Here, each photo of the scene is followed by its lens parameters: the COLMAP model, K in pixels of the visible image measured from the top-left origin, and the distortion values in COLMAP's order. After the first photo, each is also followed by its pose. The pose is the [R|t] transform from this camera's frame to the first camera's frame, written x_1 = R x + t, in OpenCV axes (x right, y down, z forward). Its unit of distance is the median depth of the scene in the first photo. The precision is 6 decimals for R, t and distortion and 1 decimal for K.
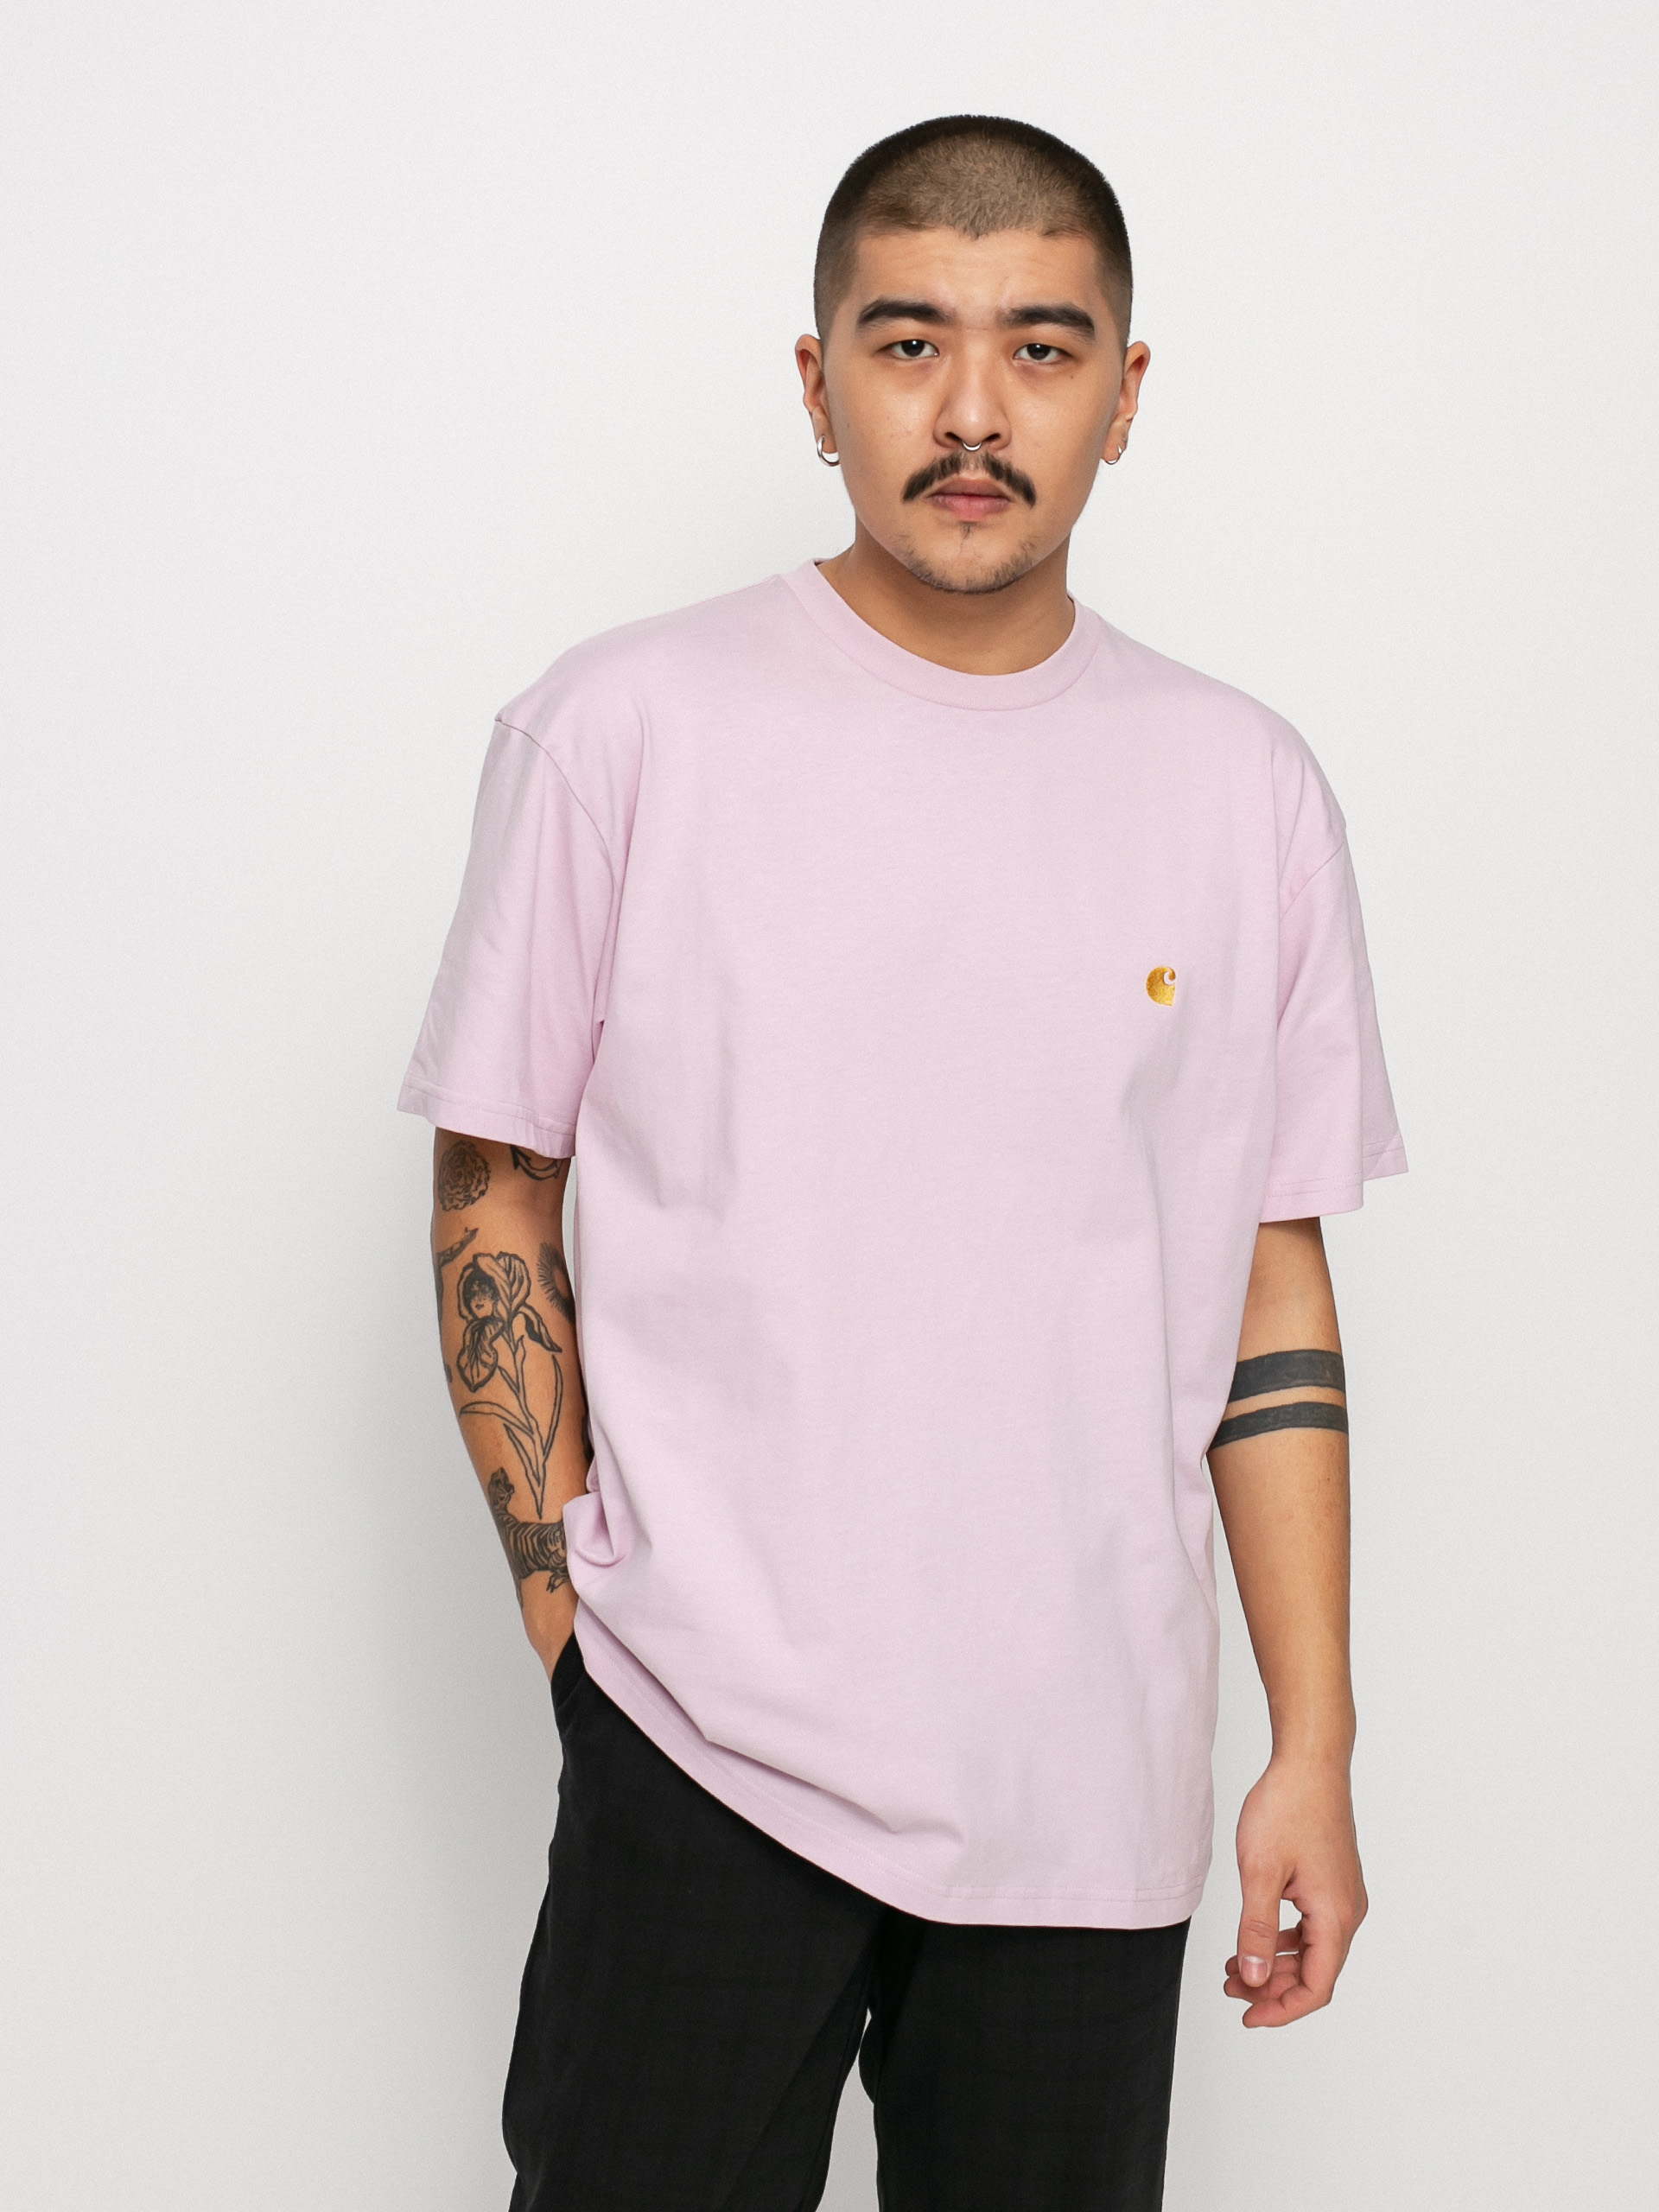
lens RADIAL K [[5180.6, 0, 829.5], [0, 5180.6, 1106.0], [0, 0, 1]] dist [0.014991, -0.045150]
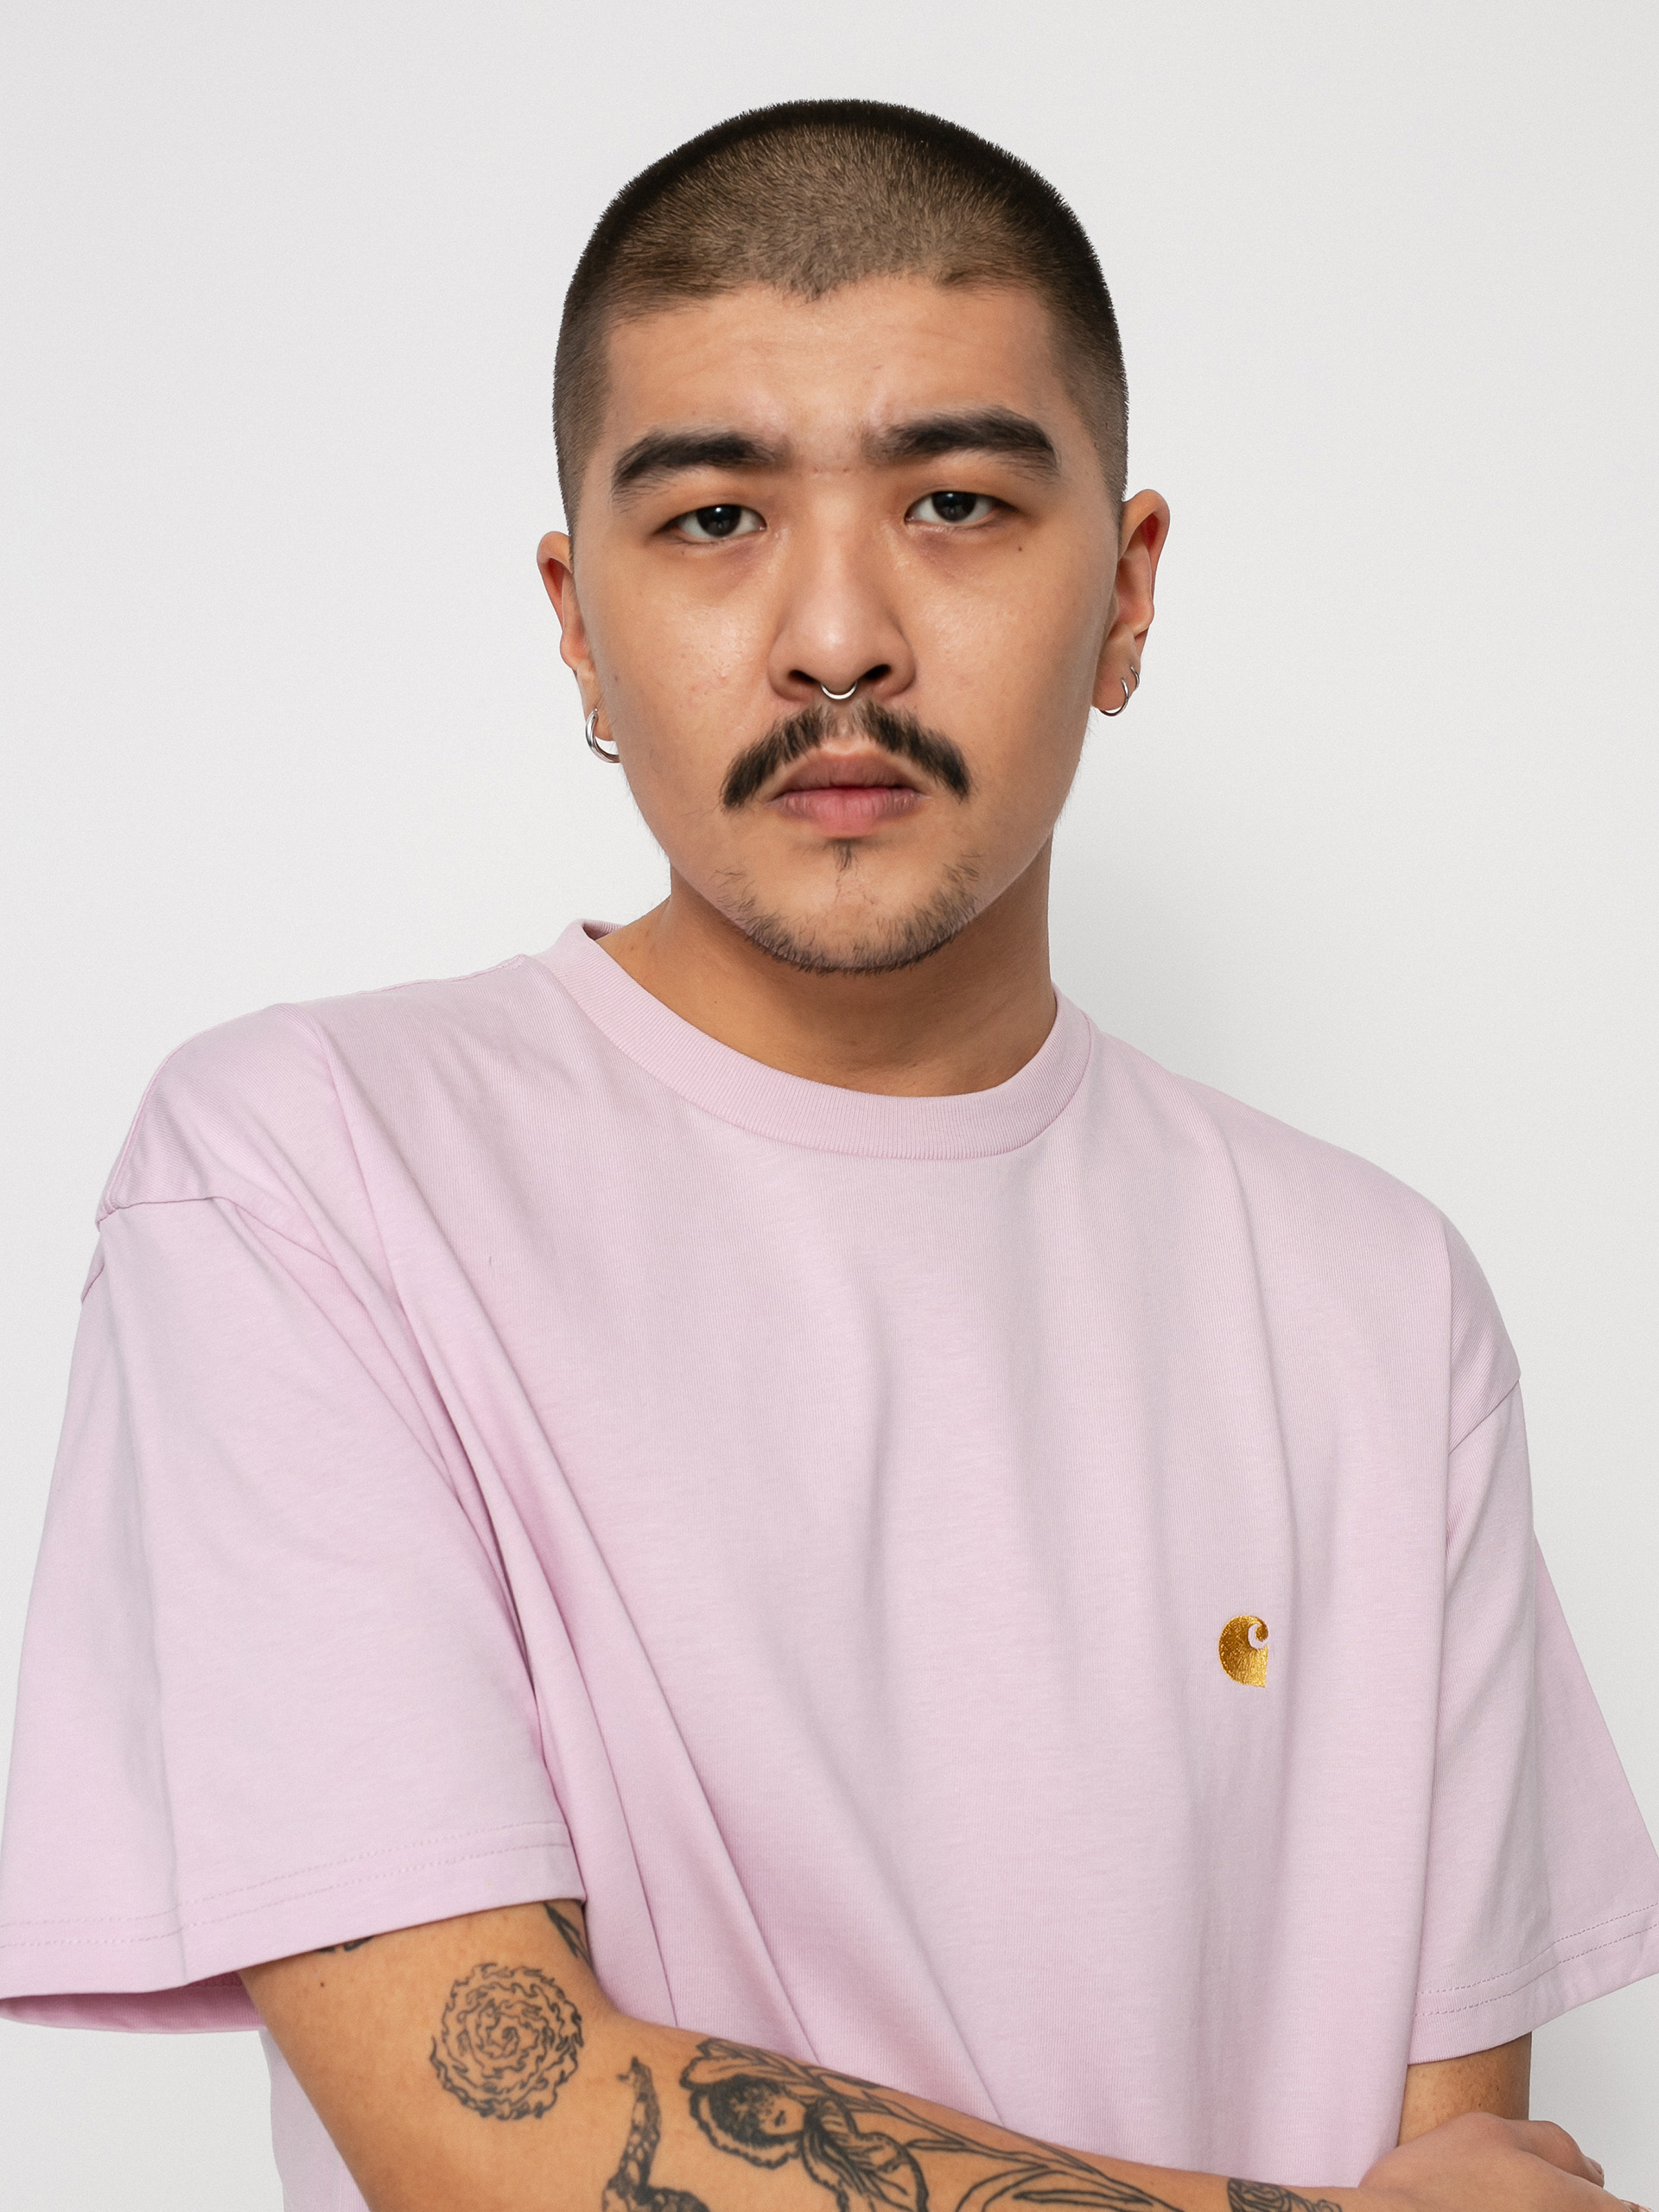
lens RADIAL K [[5180.6, 0, 829.5], [0, 5180.6, 1106.0], [0, 0, 1]] dist [0.014991, -0.045150]
pose [[0.997083, -0.074735, -0.015477, 0.031187], [0.073416, 0.994618, -0.073113, -0.047155], [0.020858, 0.071763, 0.997204, 0.476635]]
